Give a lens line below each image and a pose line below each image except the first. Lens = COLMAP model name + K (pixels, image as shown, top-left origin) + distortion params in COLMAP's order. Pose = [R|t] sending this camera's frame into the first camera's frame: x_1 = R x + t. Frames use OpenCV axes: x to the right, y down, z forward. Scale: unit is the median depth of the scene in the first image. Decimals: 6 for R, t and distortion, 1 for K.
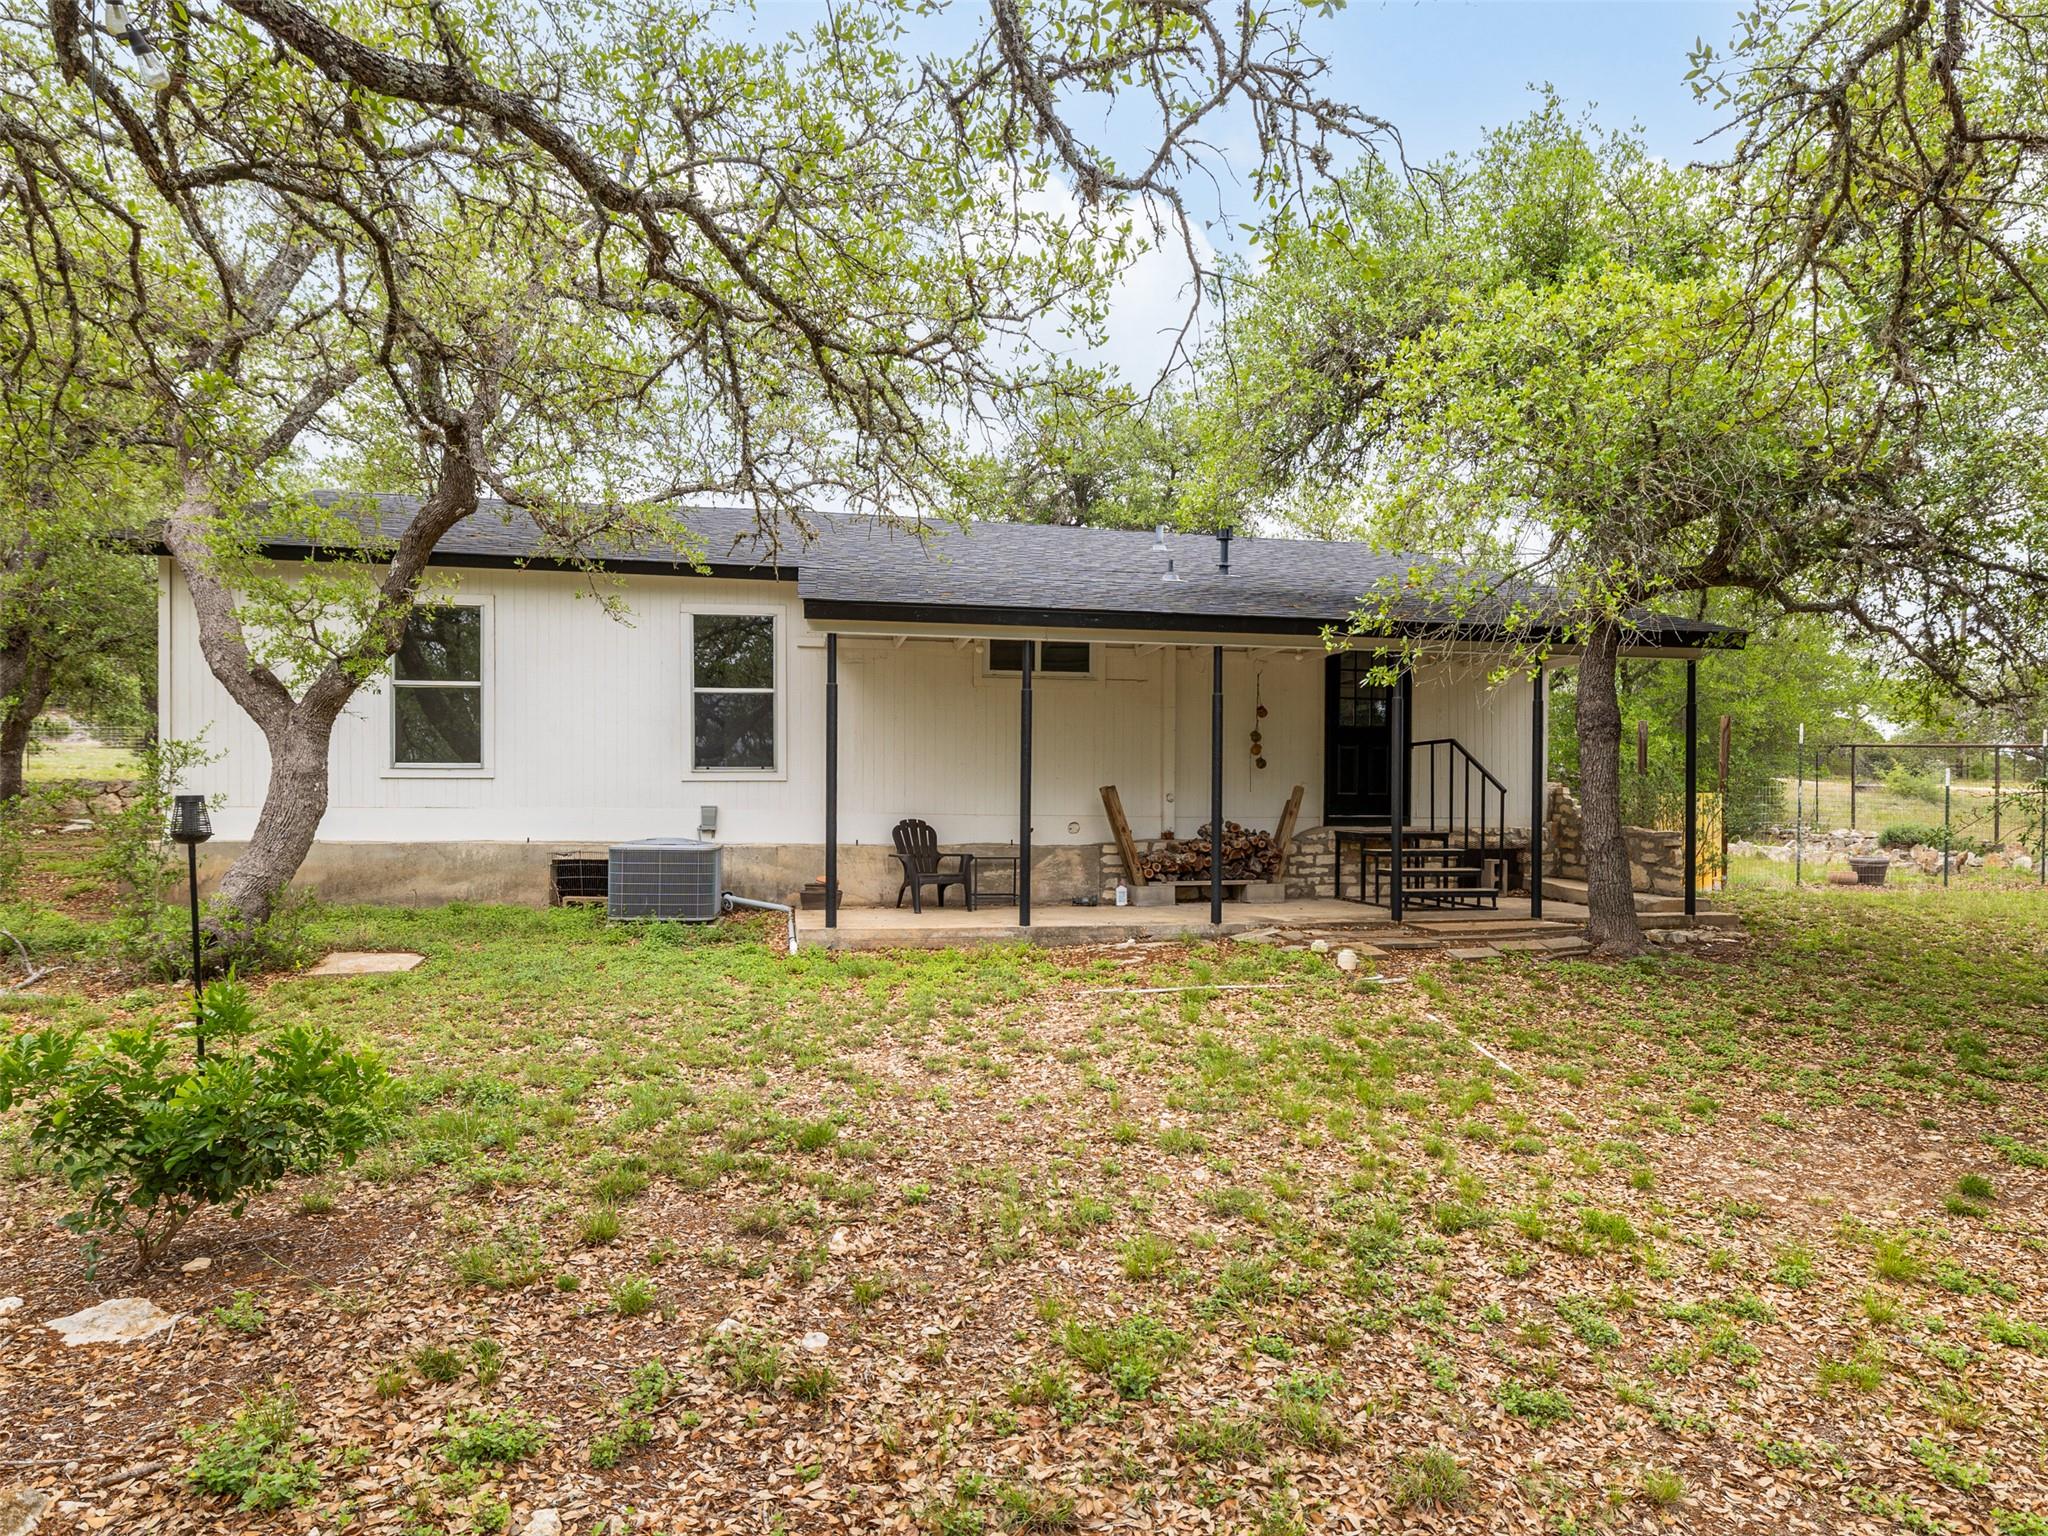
lens RADIAL K [[1220.5, 0, 1022.6], [0, 1220.5, 766.6], [0, 0, 1]] dist [0.003194, -0.001876]
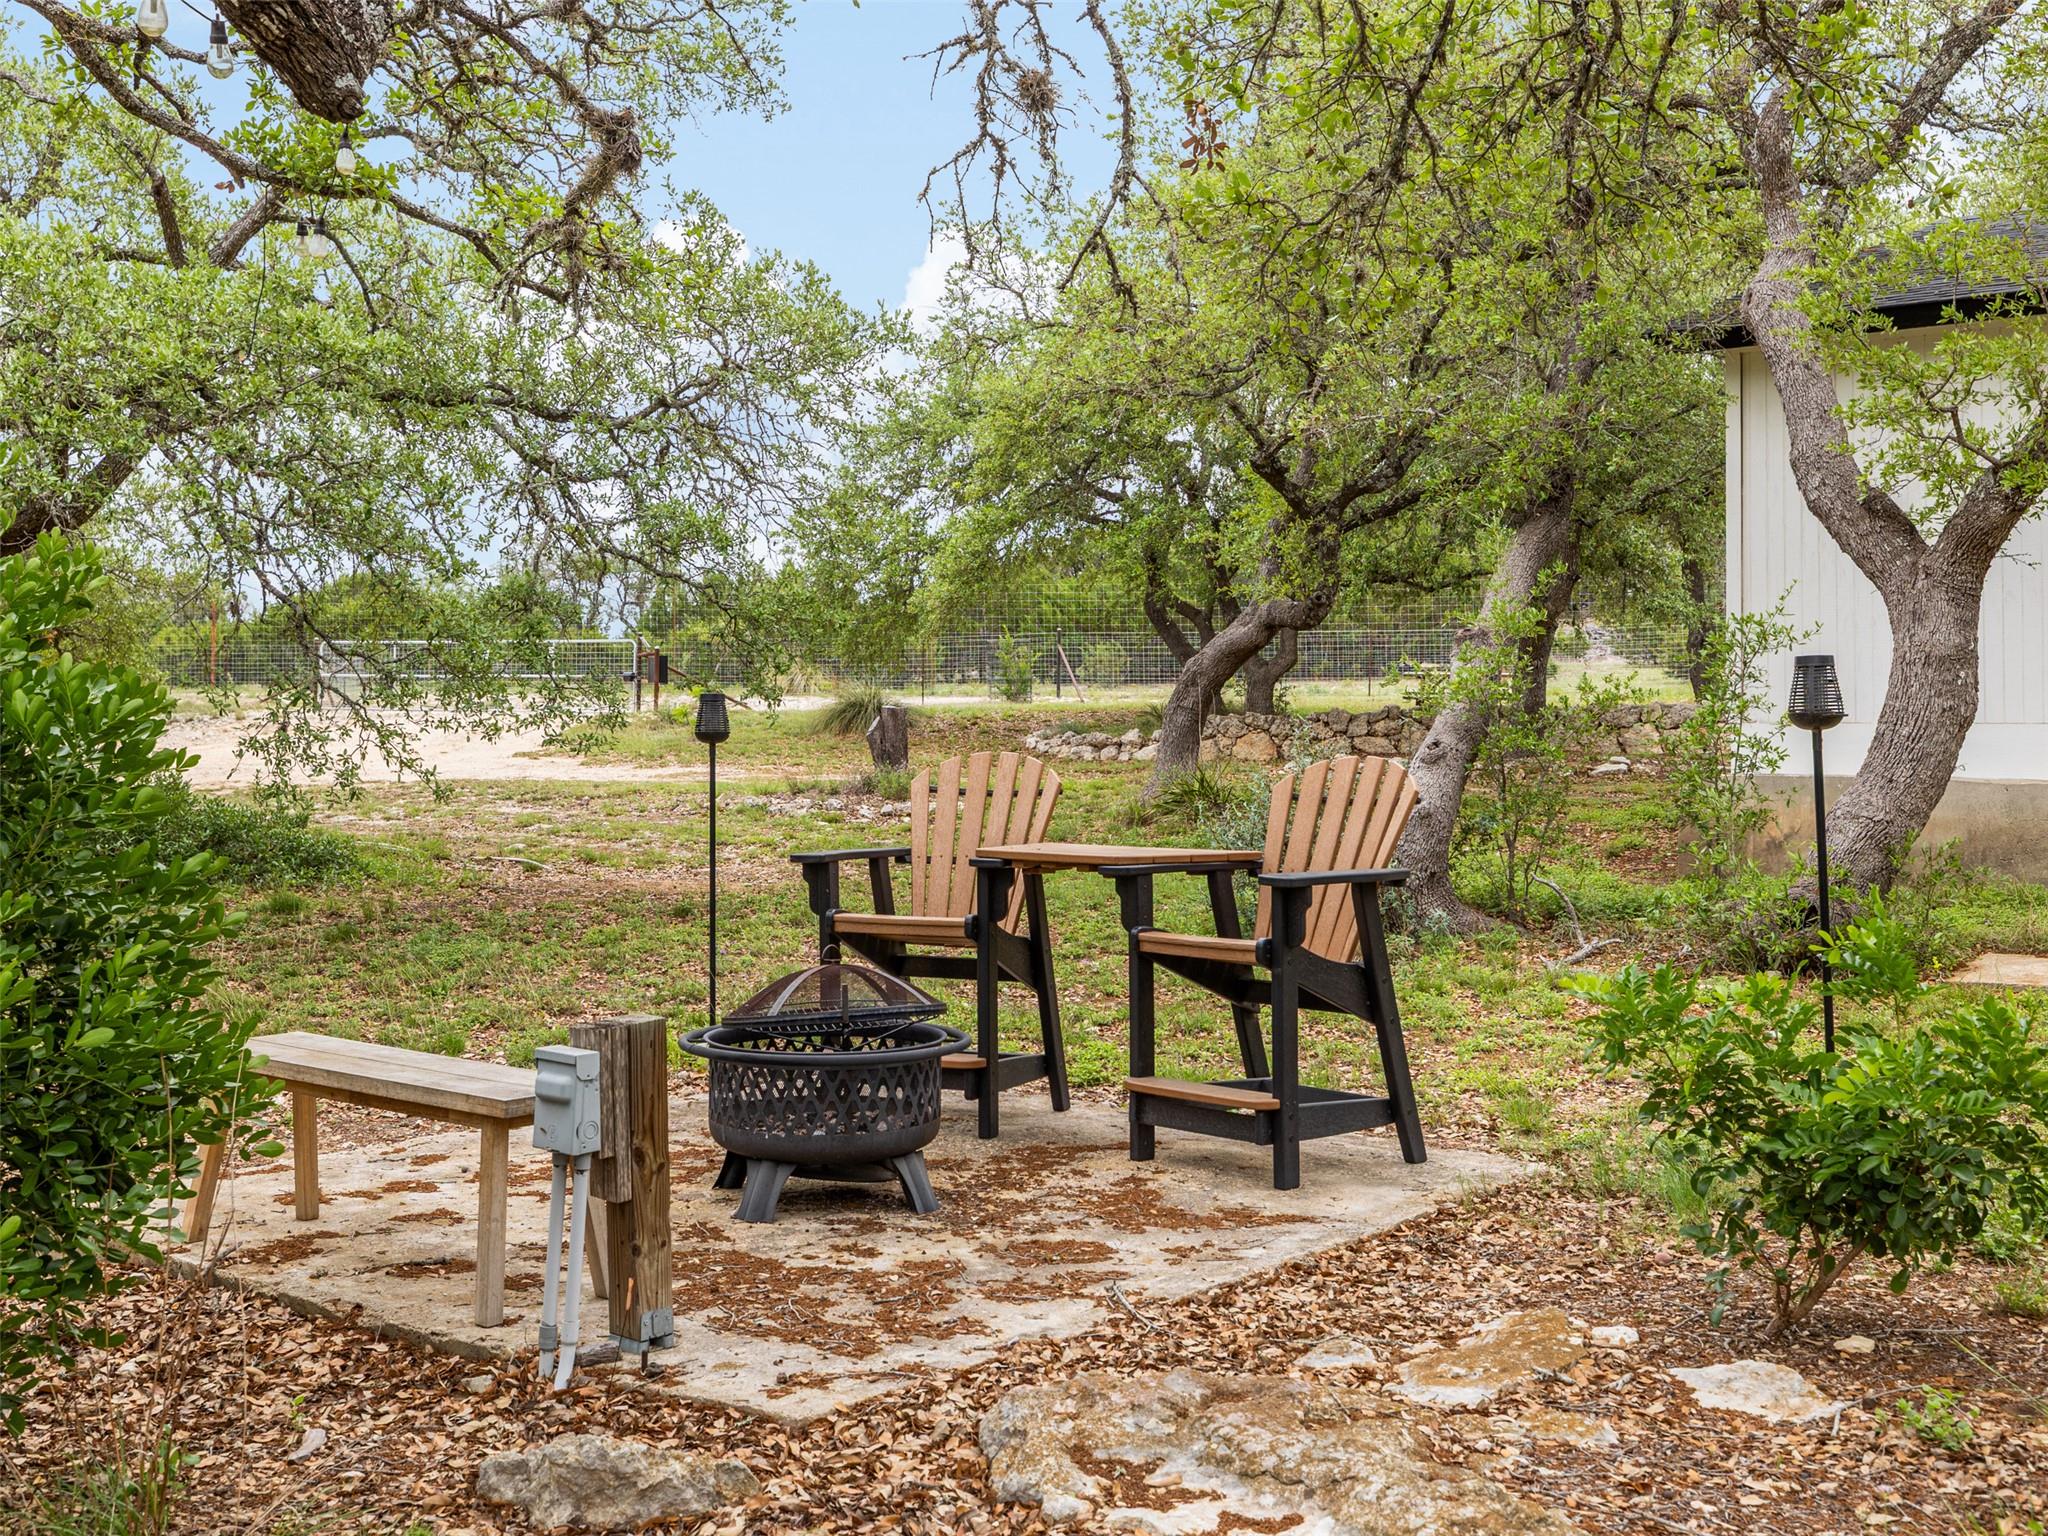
lens RADIAL K [[2184.4, 0, 1024.2], [0, 2184.4, 766.5], [0, 0, 1]] dist [-0.001007, 0.000000]
pose [[0.658900, -0.019520, -0.751978, -0.087450], [-0.012895, 0.999223, -0.037236, 0.145668], [0.752120, 0.034232, 0.658136, -0.098962]]
